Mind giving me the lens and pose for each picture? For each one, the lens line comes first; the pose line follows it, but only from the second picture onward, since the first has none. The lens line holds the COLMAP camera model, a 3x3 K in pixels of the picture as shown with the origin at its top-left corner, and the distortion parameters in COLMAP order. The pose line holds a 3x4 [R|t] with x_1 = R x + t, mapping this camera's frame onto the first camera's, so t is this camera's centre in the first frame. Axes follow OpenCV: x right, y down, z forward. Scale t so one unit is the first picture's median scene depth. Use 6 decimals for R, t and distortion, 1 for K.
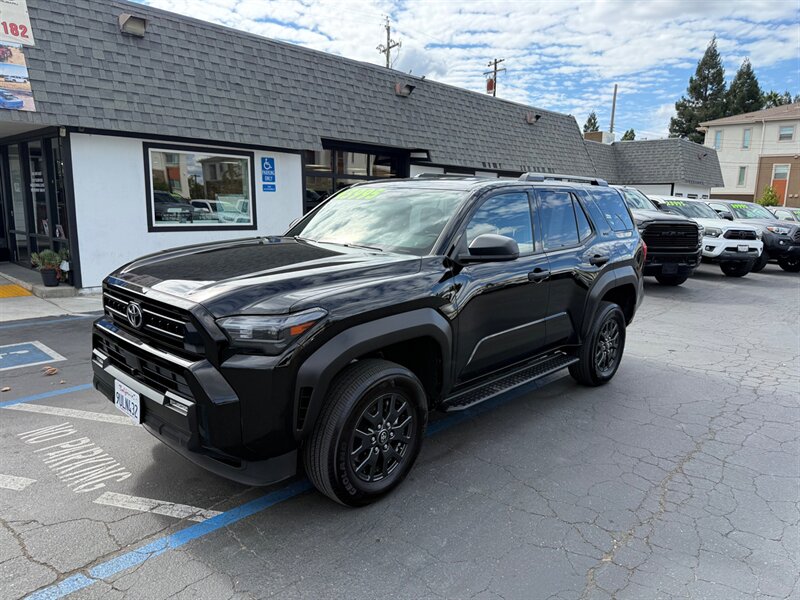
lens RADIAL K [[566.2, 0, 399.3], [0, 566.2, 301.8], [0, 0, 1]] dist [0.017644, -0.021264]
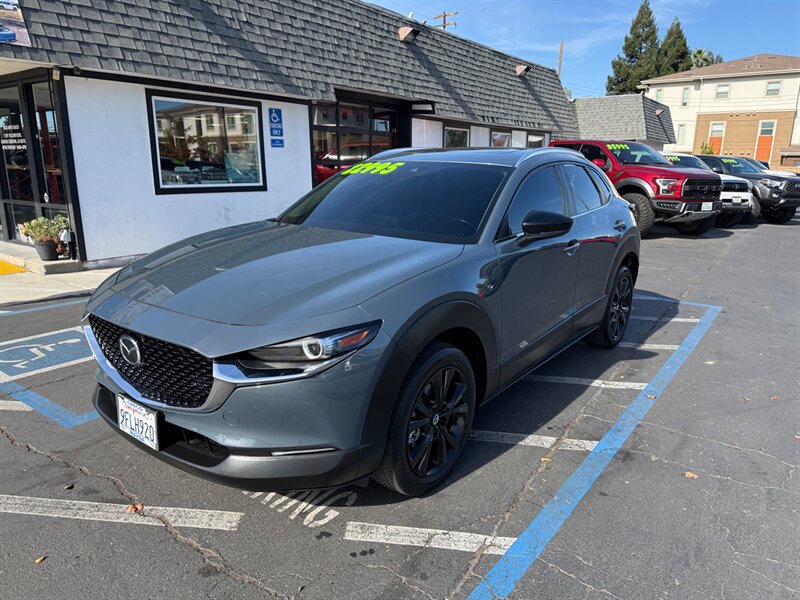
lens RADIAL K [[568.3, 0, 403.0], [0, 568.3, 302.1], [0, 0, 1]] dist [-0.004723, 0.003256]
pose [[0.992527, -0.039950, 0.115304, -0.155479], [0.032316, 0.997207, 0.067331, -0.004123], [-0.117671, -0.063102, 0.991046, 0.073410]]
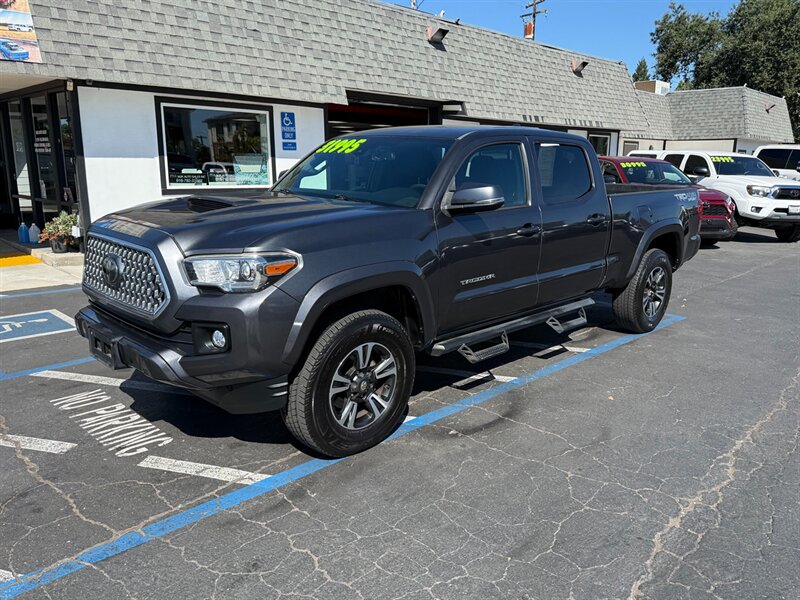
lens RADIAL K [[624.9, 0, 406.1], [0, 624.9, 303.6], [0, 0, 1]] dist [0.009758, -0.013723]
pose [[0.999558, -0.002941, -0.029573, -0.013900], [0.004279, 0.998966, 0.045260, 0.008742], [0.029410, -0.045367, 0.998537, -0.011921]]
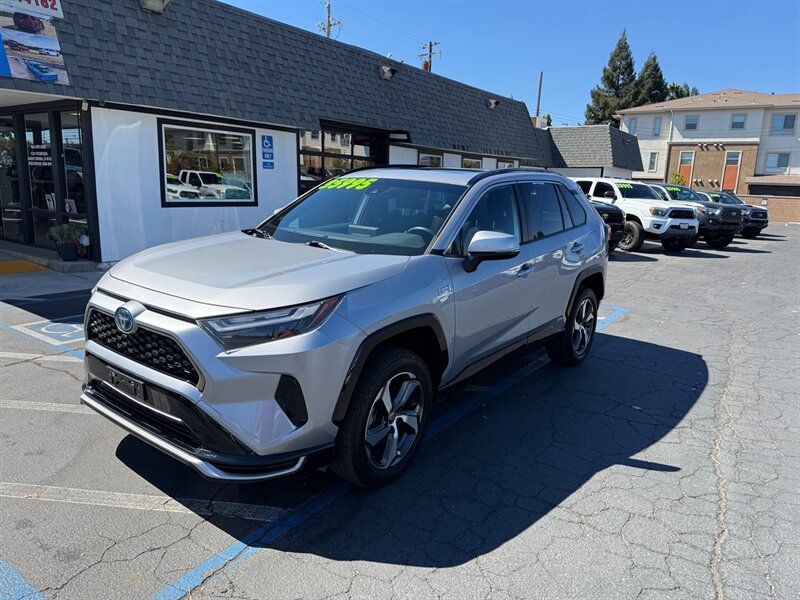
lens RADIAL K [[565.9, 0, 402.1], [0, 565.9, 296.6], [0, 0, 1]] dist [0.002587, -0.006225]
pose [[0.989898, -0.014486, 0.141040, -0.146369], [0.010713, 0.999565, 0.027474, 0.012014], [-0.141377, -0.025686, 0.989623, -0.058814]]
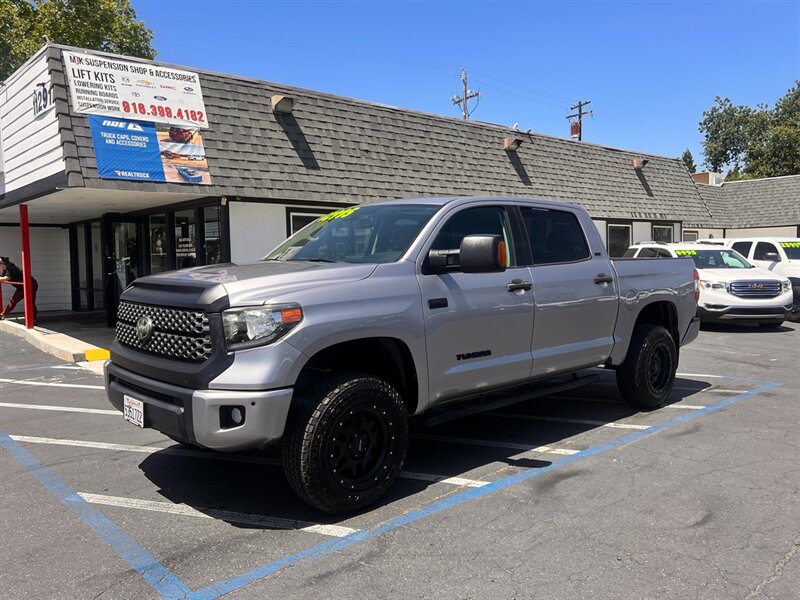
lens RADIAL K [[640.5, 0, 401.4], [0, 640.5, 299.0], [0, 0, 1]] dist [0.104198, -0.174087]
pose [[0.994449, -0.031341, -0.100448, -0.100607], [0.019553, 0.993027, -0.116252, 0.035189], [0.103392, 0.113643, 0.988127, -0.150758]]
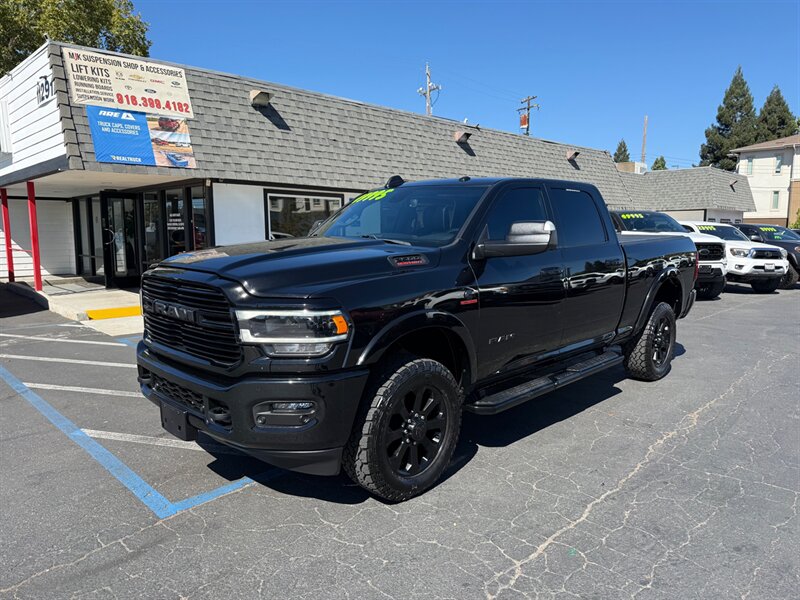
lens RADIAL K [[559.5, 0, 400.9], [0, 559.5, 303.6], [0, 0, 1]] dist [0.075009, -0.110928]
pose [[0.998500, -0.014425, -0.052815, -0.076623], [0.011769, 0.998667, -0.050261, 0.032572], [0.053470, 0.049564, 0.997339, -0.182141]]
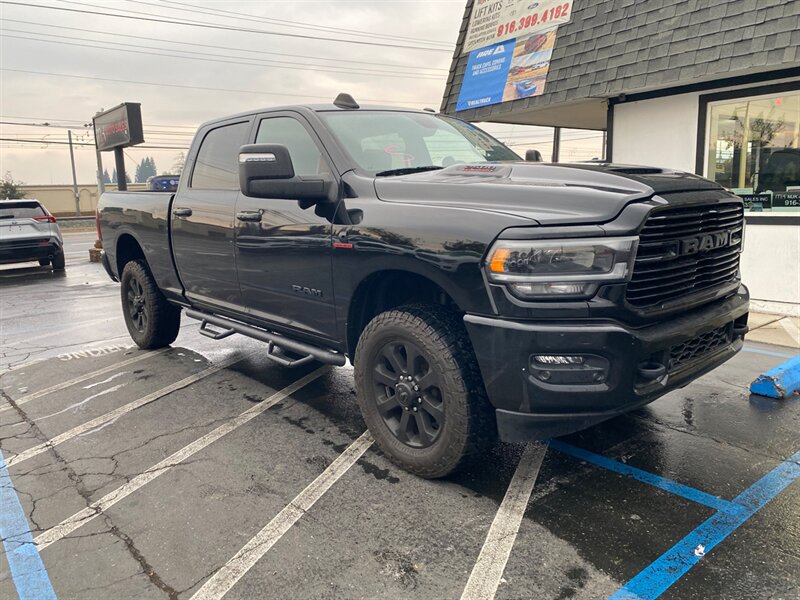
lens RADIAL K [[601.5, 0, 398.1], [0, 601.5, 299.8], [0, 0, 1]] dist [0.000047, -0.000781]
pose [[-0.145347, 0.156490, -0.976926, 0.332989], [-0.143298, 0.973671, 0.177288, -0.098555], [0.978948, 0.165760, -0.119096, 0.670603]]
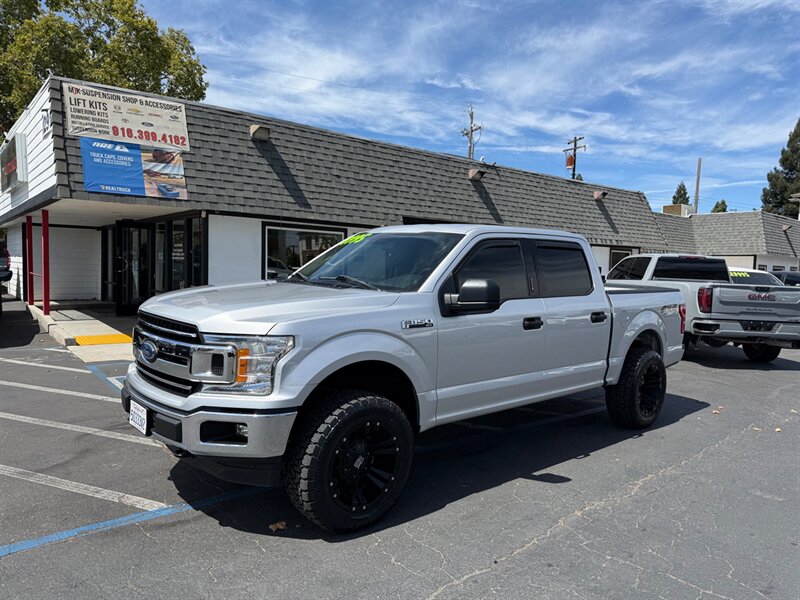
lens RADIAL K [[557.2, 0, 402.5], [0, 557.2, 301.3], [0, 0, 1]] dist [0.118426, -0.177759]
pose [[0.989855, 0.016563, -0.141116, 0.031545], [-0.033415, 0.992463, -0.117903, 0.026978], [0.138099, 0.121422, 0.982947, -0.140287]]
